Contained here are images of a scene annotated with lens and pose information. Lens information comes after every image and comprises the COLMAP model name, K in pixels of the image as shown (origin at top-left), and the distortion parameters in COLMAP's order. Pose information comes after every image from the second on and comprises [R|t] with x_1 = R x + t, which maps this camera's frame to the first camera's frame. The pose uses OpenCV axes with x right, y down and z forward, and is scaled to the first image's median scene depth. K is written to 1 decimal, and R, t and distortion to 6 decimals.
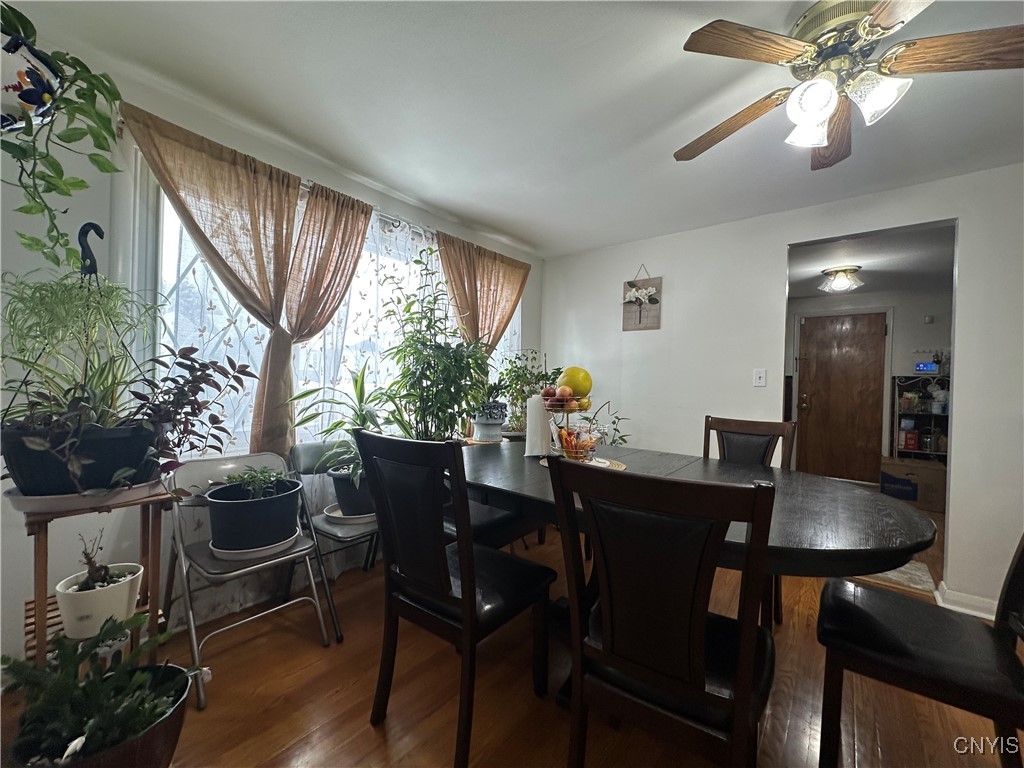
lens RADIAL K [[408.7, 0, 512.0], [0, 408.7, 384.0], [0, 0, 1]] dist [-0.003644, 0.000707]
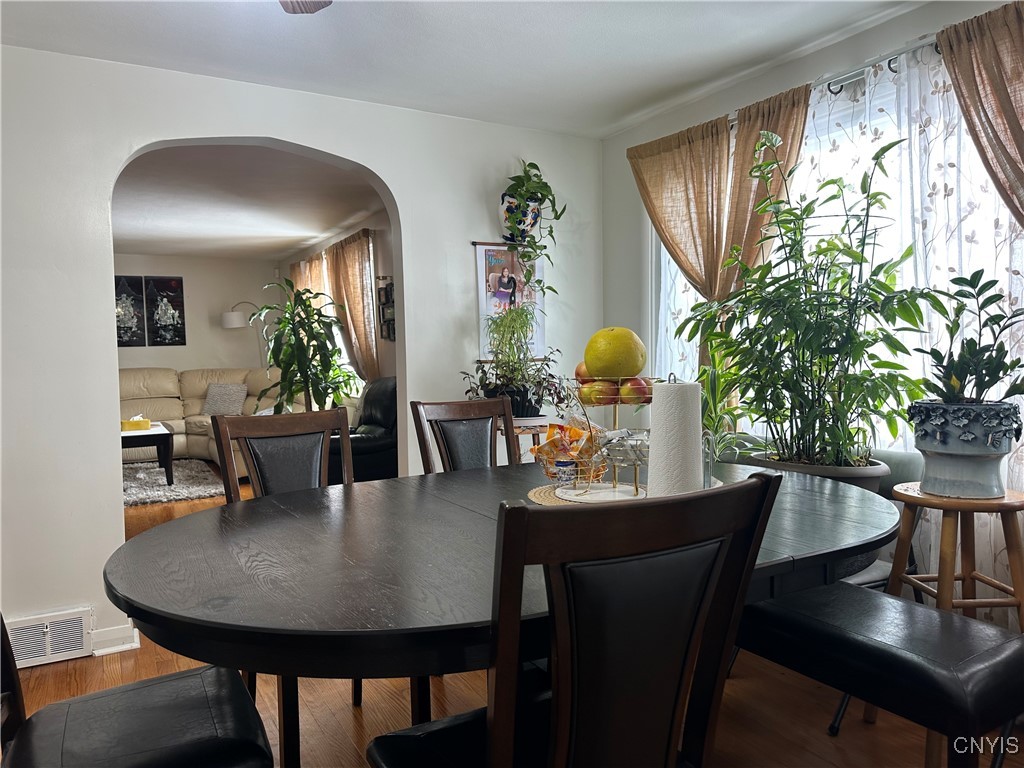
lens RADIAL K [[722.8, 0, 512.0], [0, 722.8, 384.0], [0, 0, 1]] dist [0.069577, -0.080932]
pose [[-0.364077, 0.020601, -0.931141, 1.080757], [0.001669, 0.999768, 0.021467, 0.013775], [0.931367, 0.006261, -0.364027, 1.164552]]
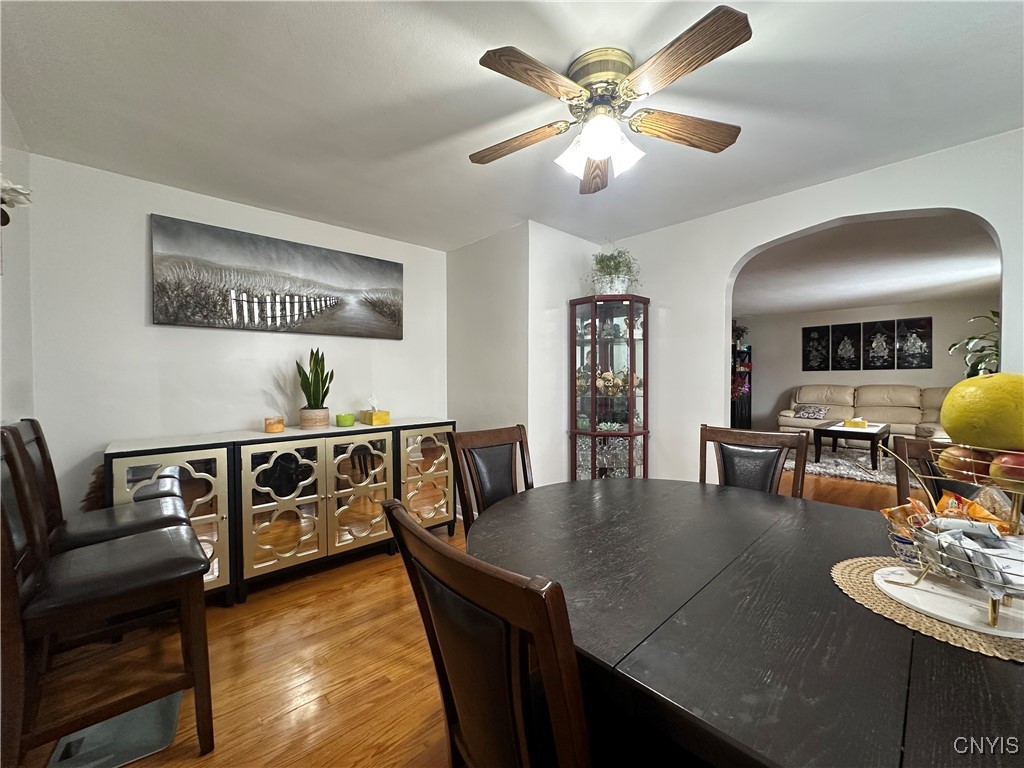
lens RADIAL K [[408.7, 0, 512.0], [0, 408.7, 384.0], [0, 0, 1]] dist [-0.003644, 0.000707]
pose [[-0.989919, -0.027220, 0.138992, 0.534394], [-0.022931, 0.999213, 0.032365, -0.032958], [-0.139763, 0.028851, -0.989765, 1.374121]]
